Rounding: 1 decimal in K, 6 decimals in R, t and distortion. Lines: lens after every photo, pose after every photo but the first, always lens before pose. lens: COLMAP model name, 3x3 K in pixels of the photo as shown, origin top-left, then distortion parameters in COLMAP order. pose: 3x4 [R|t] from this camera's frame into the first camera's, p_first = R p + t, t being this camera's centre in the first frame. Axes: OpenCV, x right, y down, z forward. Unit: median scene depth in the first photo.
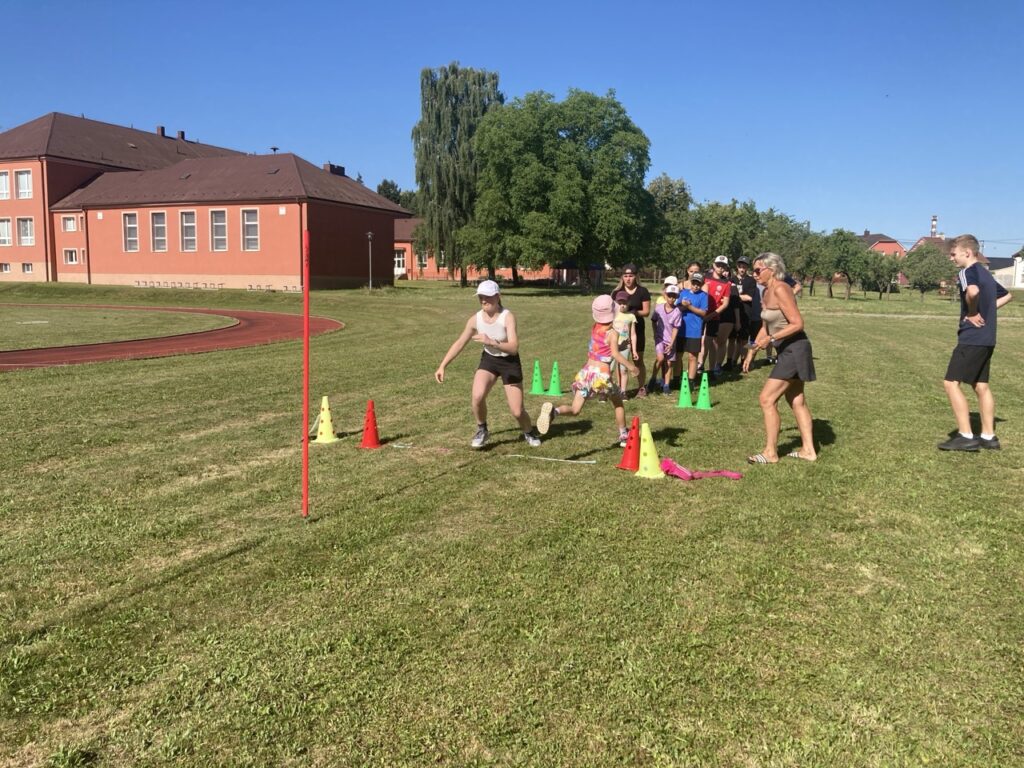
lens RADIAL K [[860.7, 0, 506.9], [0, 860.7, 387.7], [0, 0, 1]] dist [0.022604, -0.003597]
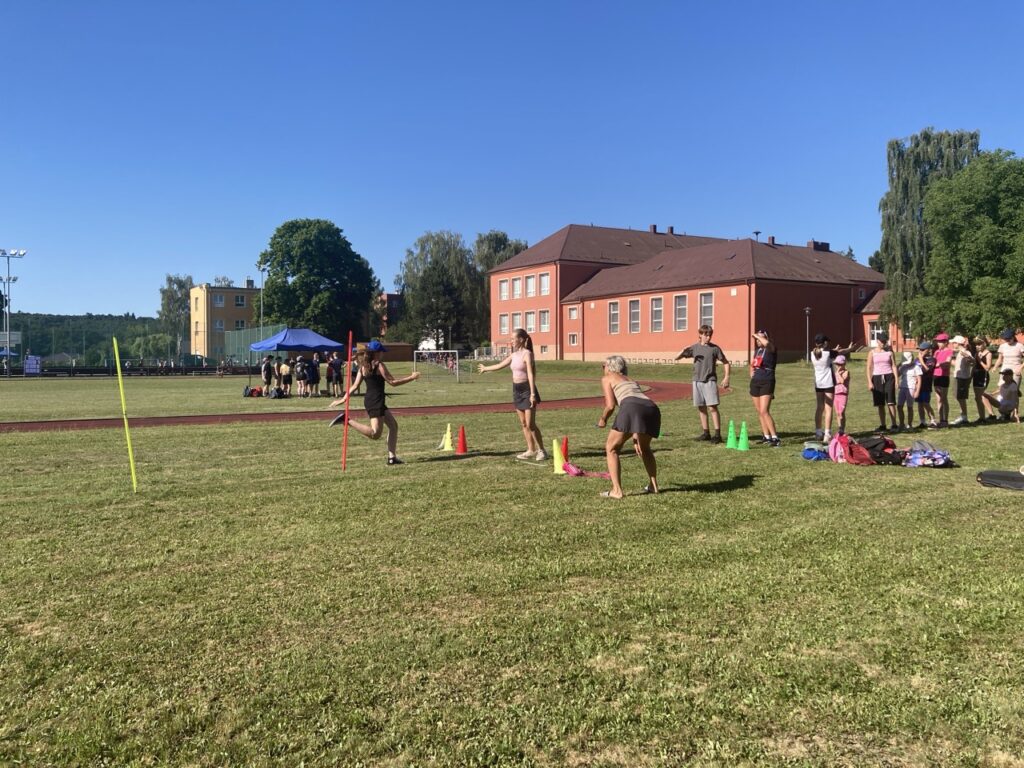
lens RADIAL K [[860.7, 0, 513.5], [0, 860.7, 382.7], [0, 0, 1]] dist [0.022604, -0.003597]
pose [[0.823766, -0.000748, -0.566929, 0.146798], [-0.051257, 0.995805, -0.075792, 0.007303], [0.564608, 0.091494, 0.820272, -0.048213]]
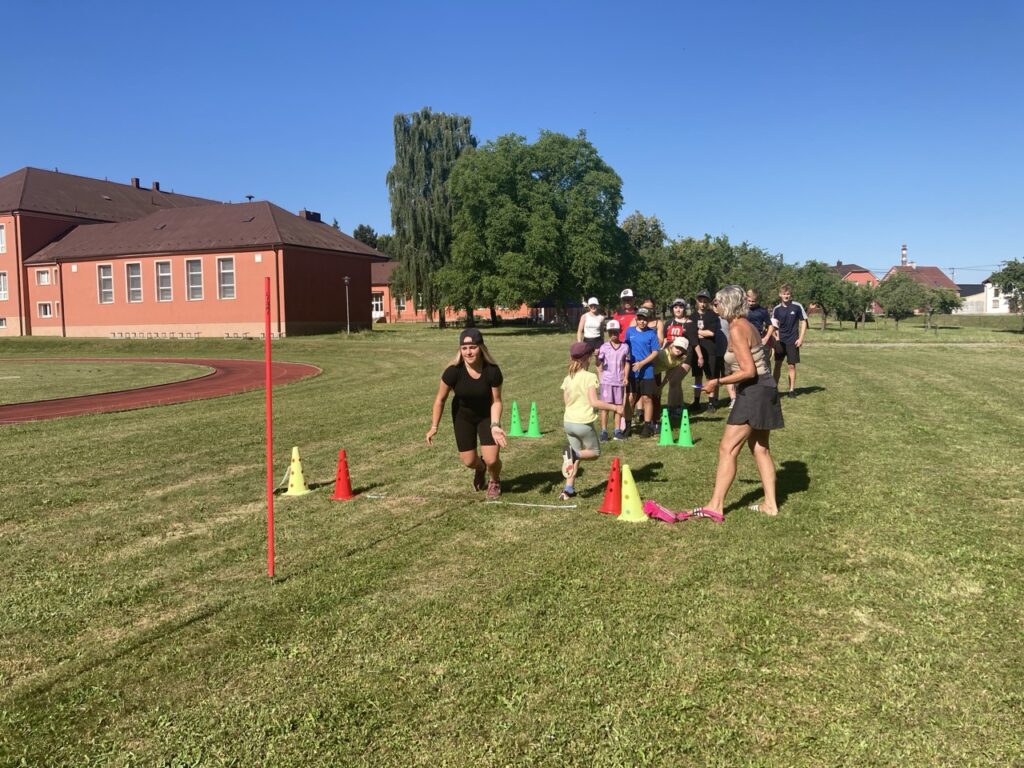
lens RADIAL K [[860.7, 0, 503.3], [0, 860.7, 386.8], [0, 0, 1]] dist [0.022604, -0.003597]
pose [[0.999371, -0.030756, 0.017680, 0.001436], [0.031549, 0.998423, -0.046438, -0.000986], [-0.016224, 0.046967, 0.998765, 0.004985]]
